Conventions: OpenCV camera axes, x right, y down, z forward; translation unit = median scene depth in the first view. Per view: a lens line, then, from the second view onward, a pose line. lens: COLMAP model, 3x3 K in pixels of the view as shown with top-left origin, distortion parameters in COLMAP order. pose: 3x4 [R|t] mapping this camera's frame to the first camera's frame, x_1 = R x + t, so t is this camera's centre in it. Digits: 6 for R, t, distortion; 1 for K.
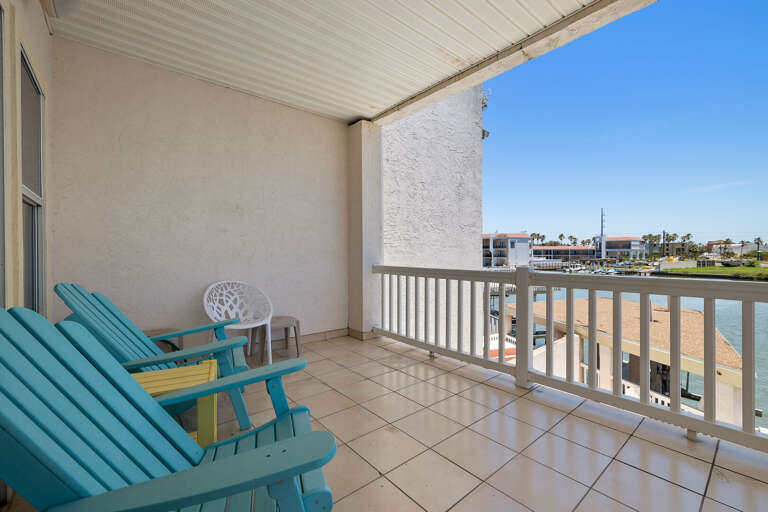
lens RADIAL K [[331.0, 0, 384.0], [0, 331.0, 256.0], [0, 0, 1]] dist [0.018034, -0.000204]
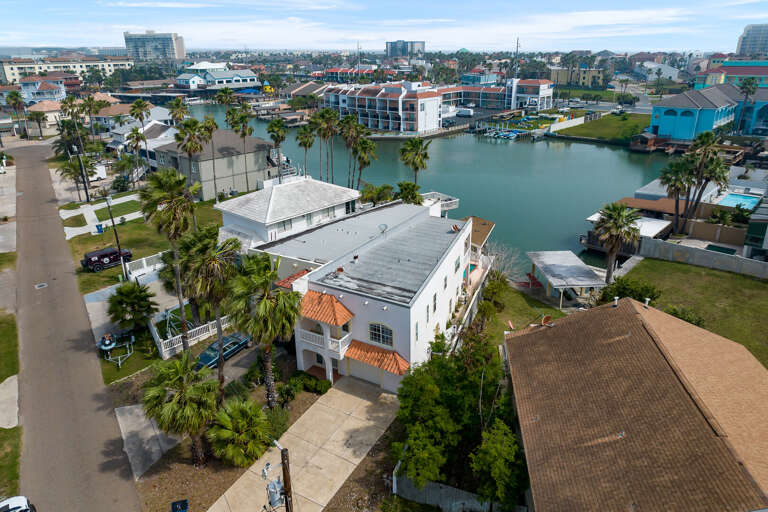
lens RADIAL K [[565.7, 0, 384.0], [0, 565.7, 256.0], [0, 0, 1]] dist [-0.000844, -0.001000]
pose [[0.944732, -0.120608, 0.304854, -0.233339], [0.007972, 0.938048, 0.346412, -0.186785], [-0.327748, -0.324836, 0.887165, -0.473342]]
